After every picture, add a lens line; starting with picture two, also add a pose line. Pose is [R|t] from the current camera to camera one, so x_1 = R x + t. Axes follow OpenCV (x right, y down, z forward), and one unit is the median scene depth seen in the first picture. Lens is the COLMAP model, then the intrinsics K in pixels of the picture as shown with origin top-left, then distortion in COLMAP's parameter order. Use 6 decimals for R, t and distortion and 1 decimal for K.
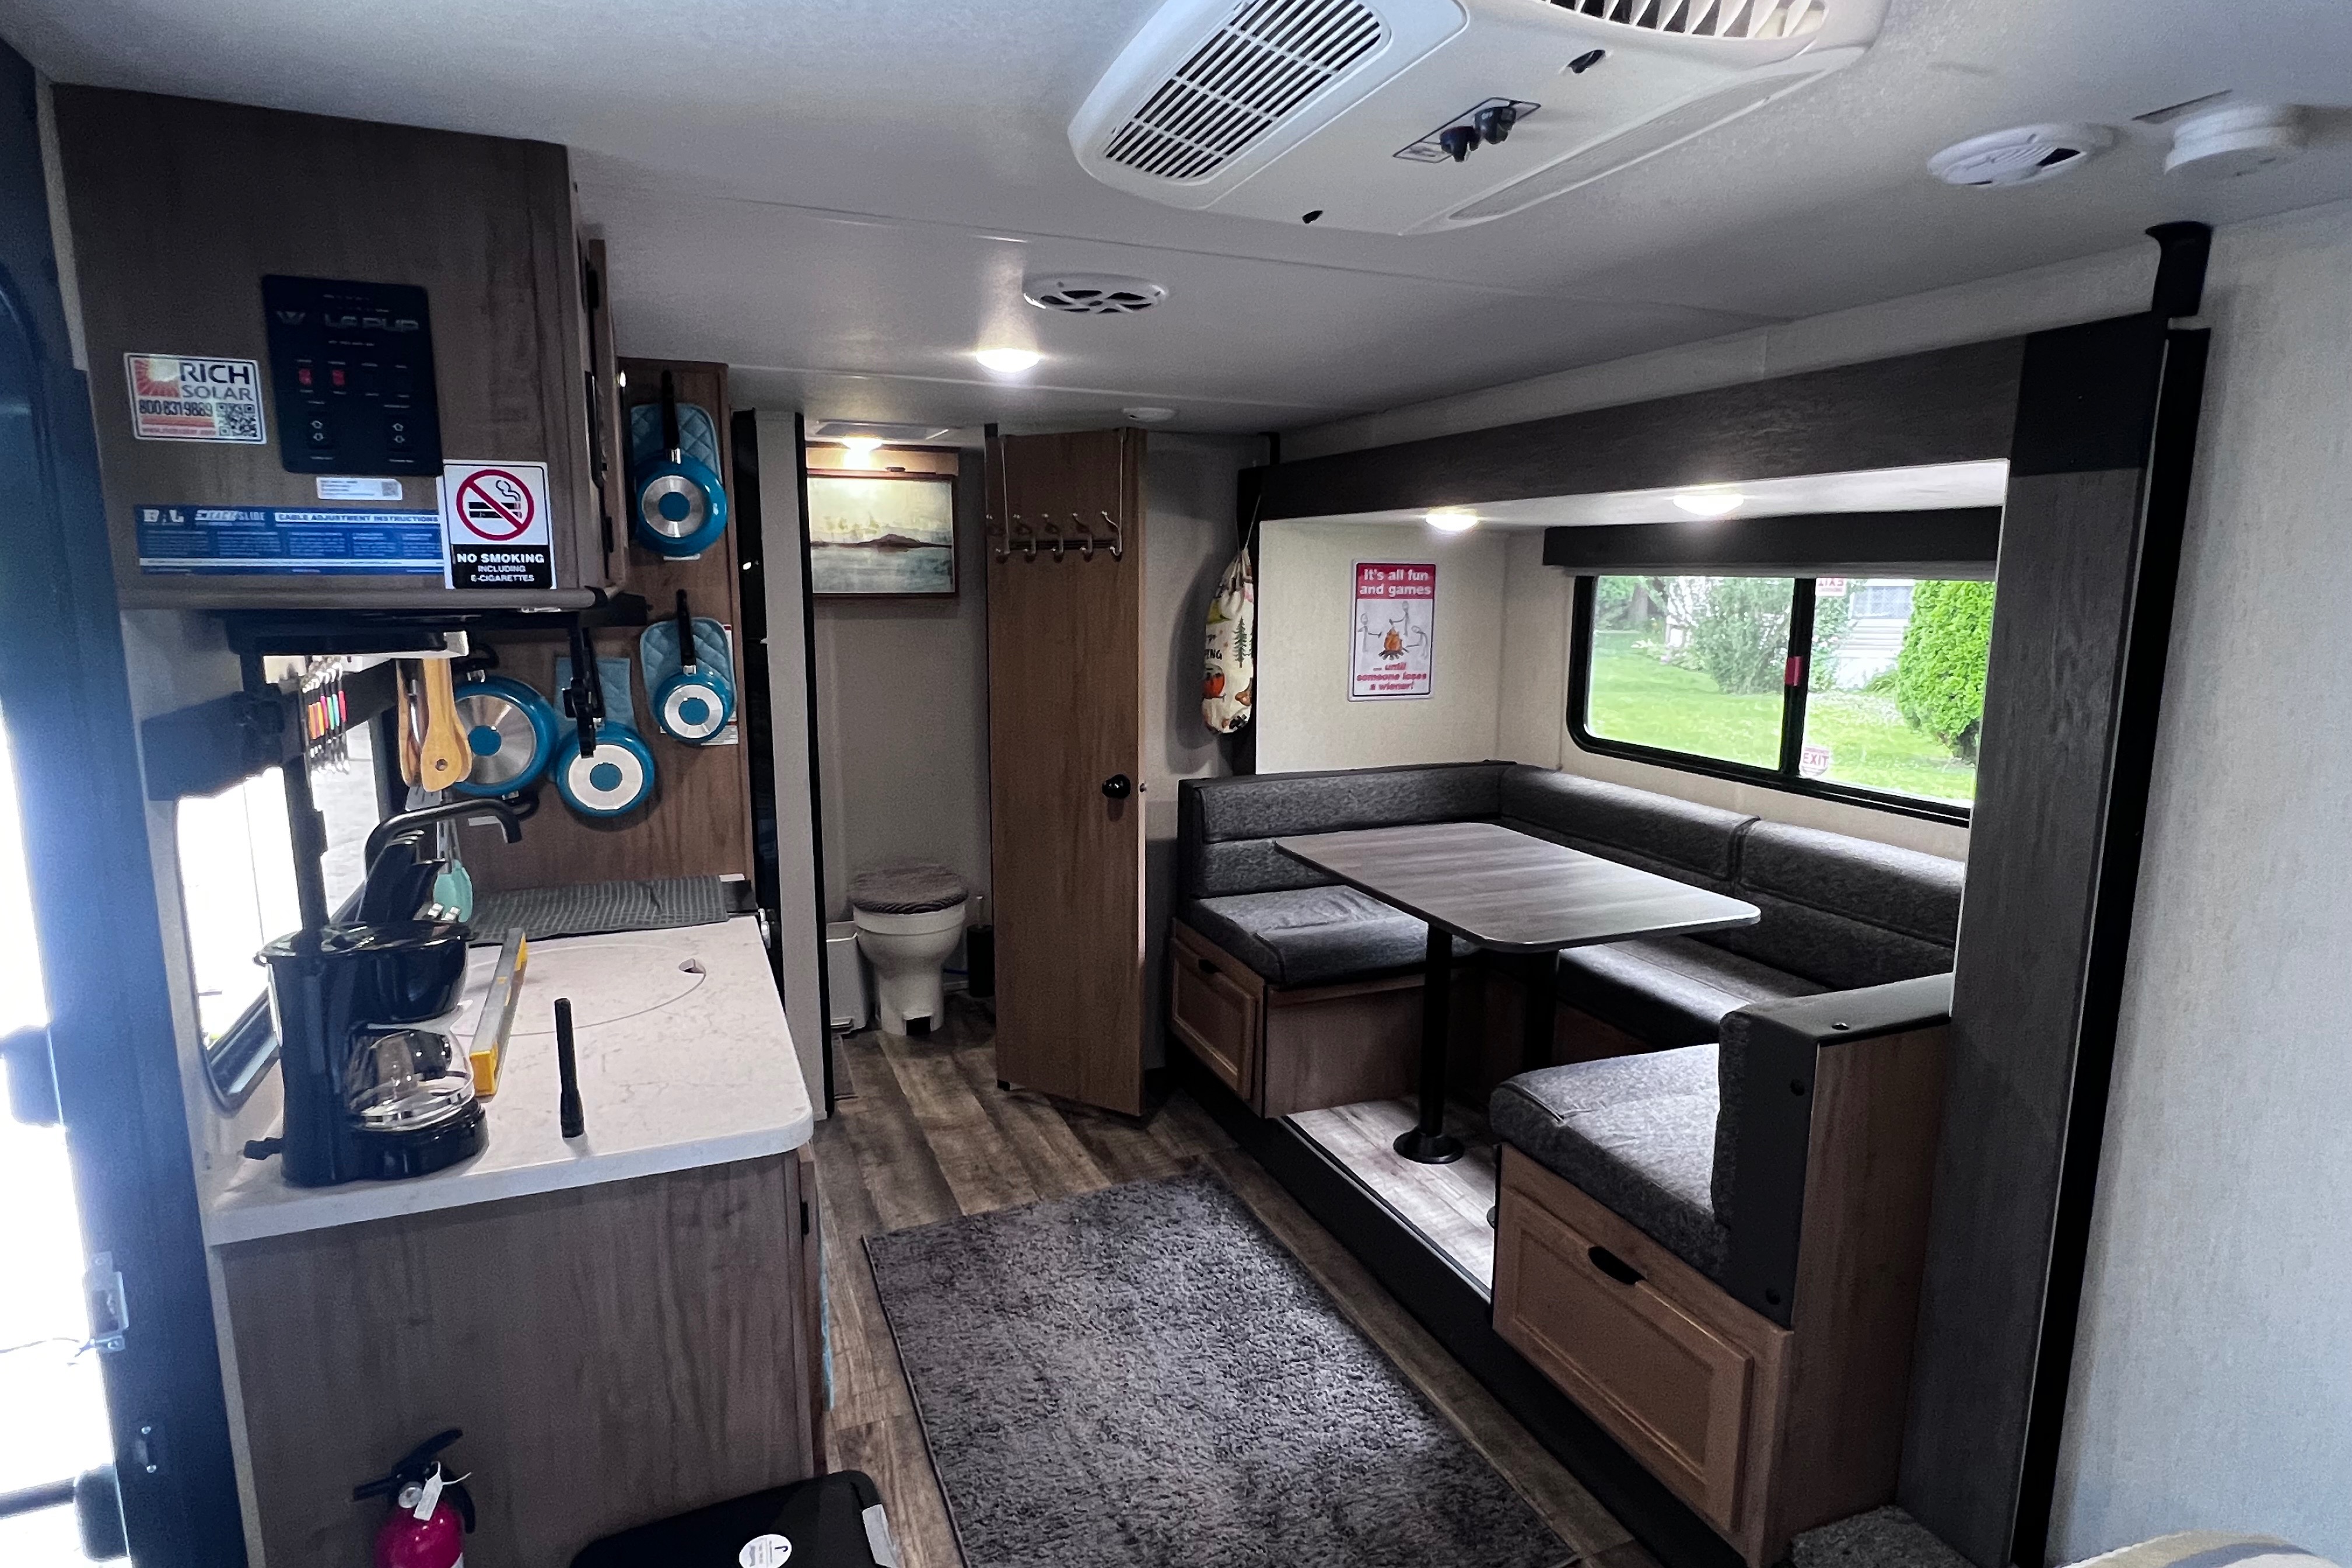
lens RADIAL K [[1232.2, 0, 1176.0], [0, 1232.2, 784.0], [0, 0, 1]] dist [-0.006538, -0.000942]
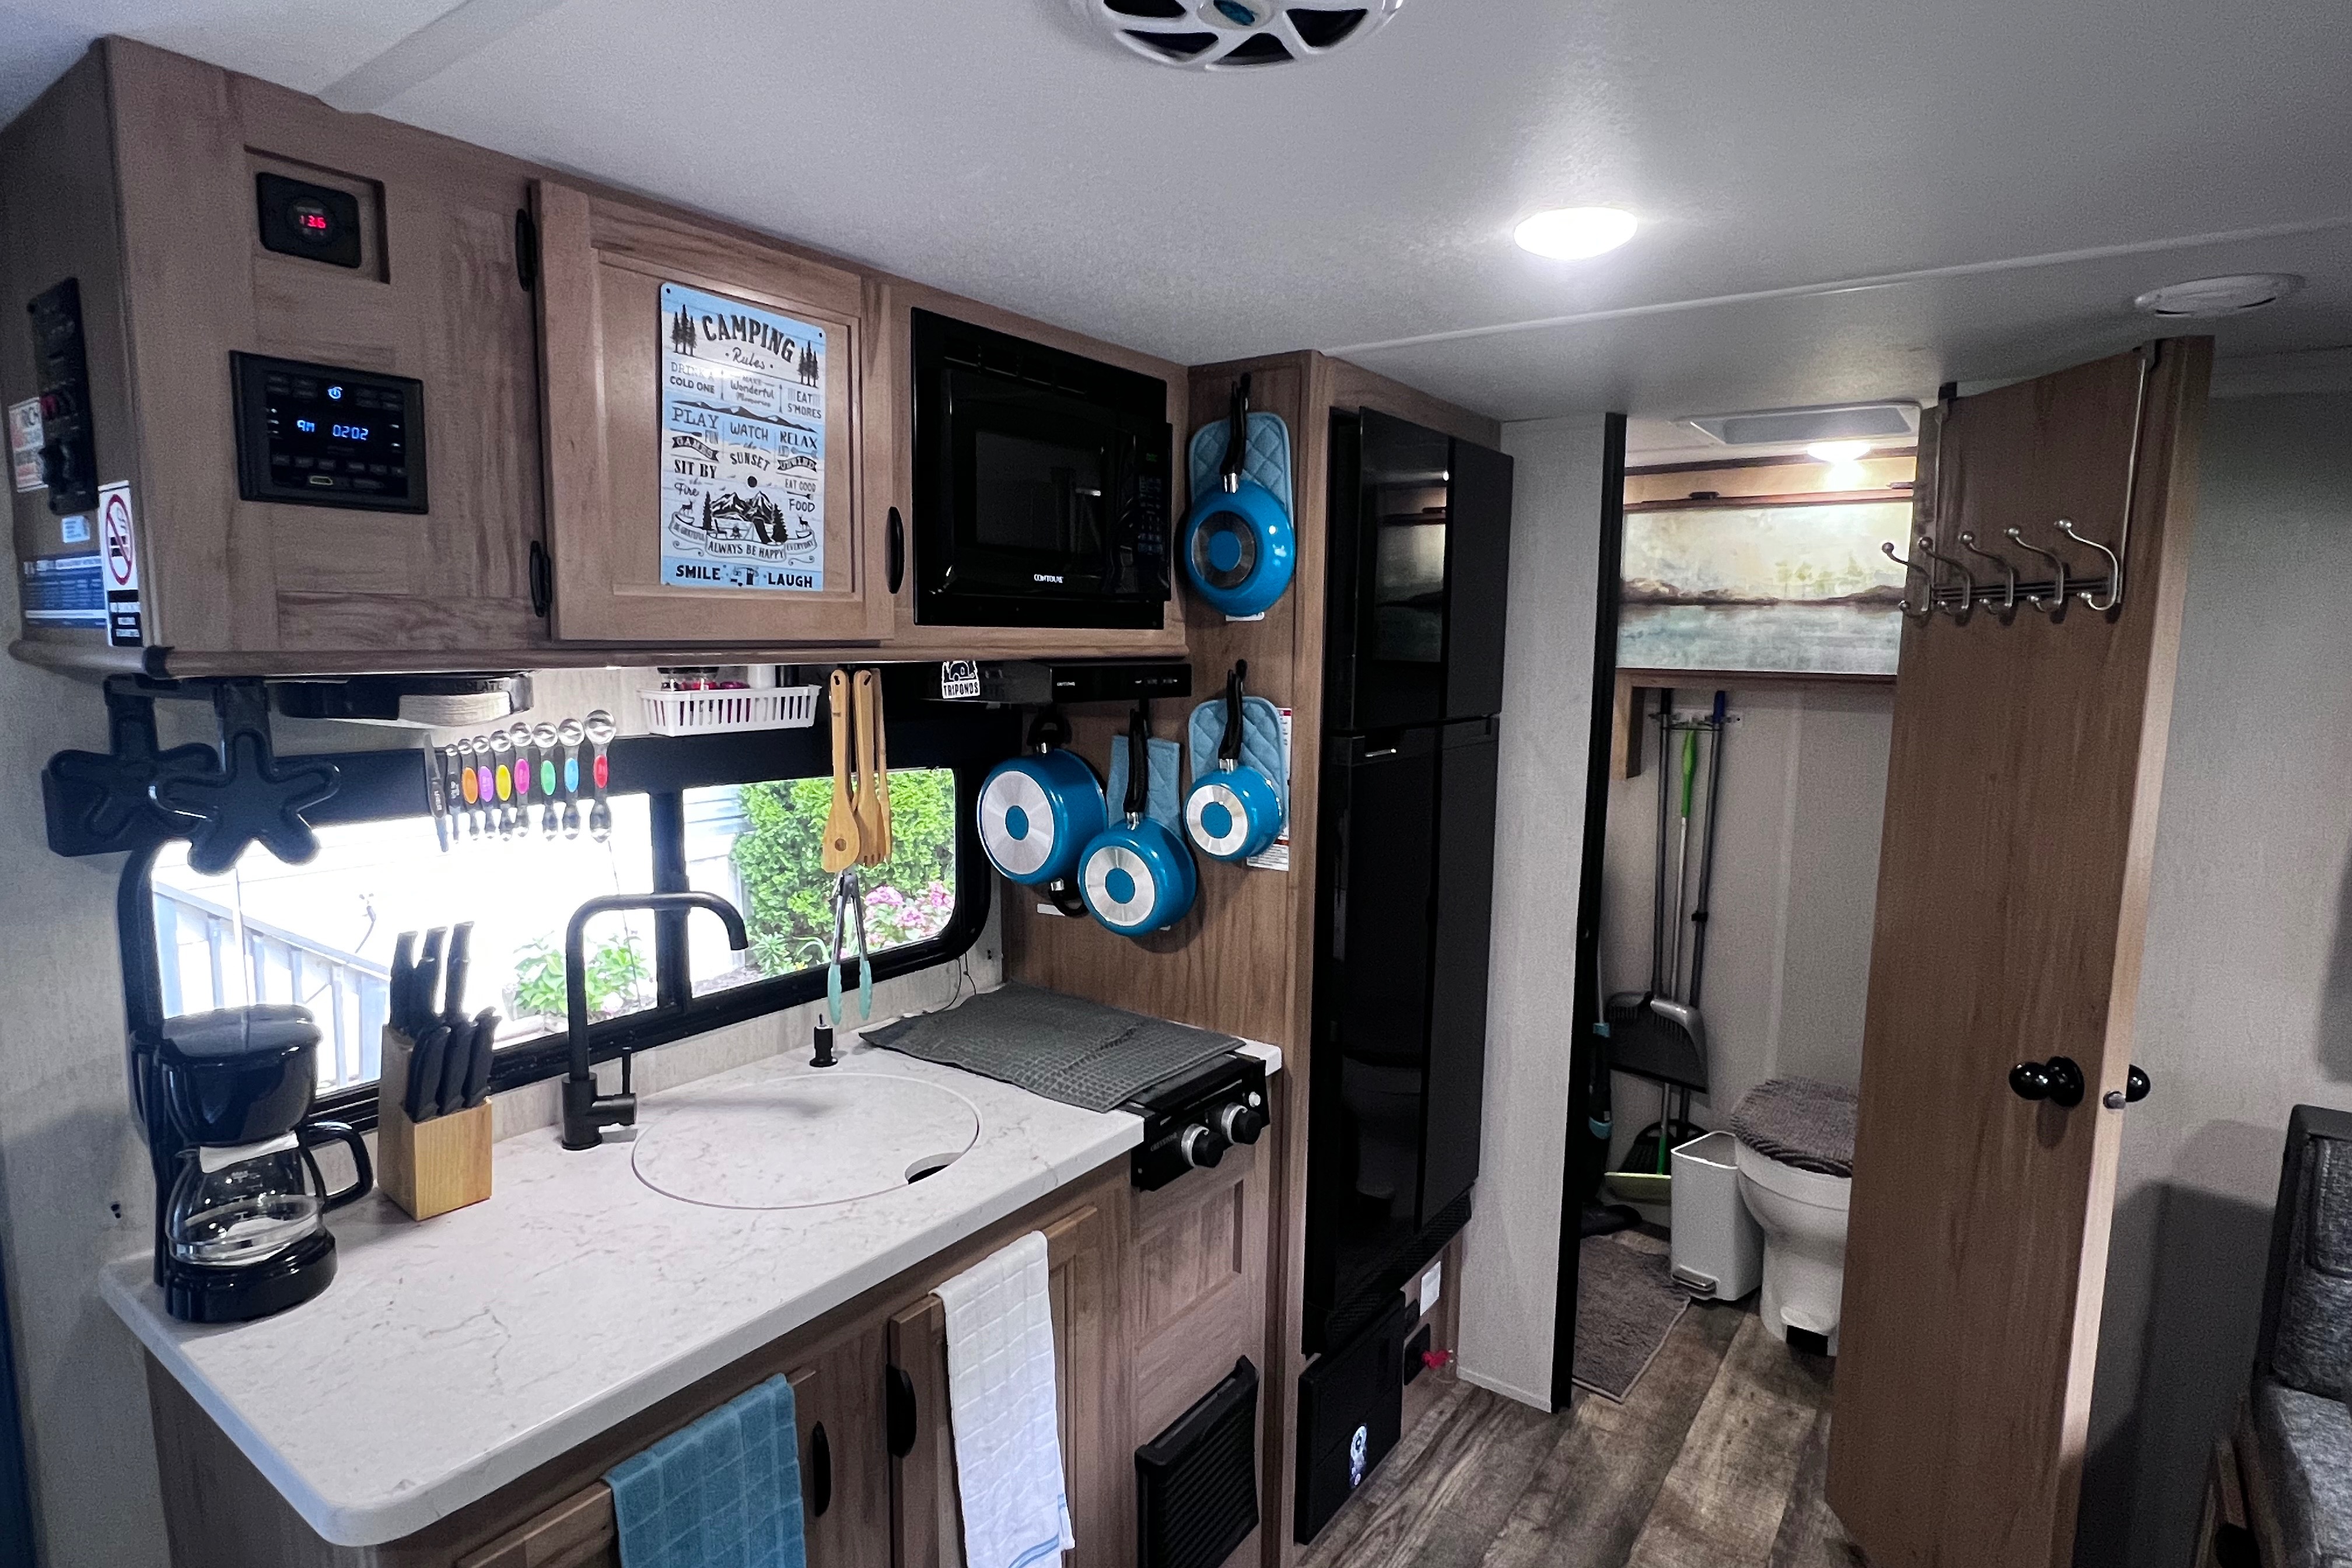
lens RADIAL K [[1232.2, 0, 1176.0], [0, 1232.2, 784.0], [0, 0, 1]] dist [-0.006538, -0.000942]
pose [[0.511524, 0.108403, -0.852403, 0.174282], [-0.155483, 0.987312, 0.032255, -0.075133], [0.845085, 0.116035, 0.521889, 0.433437]]
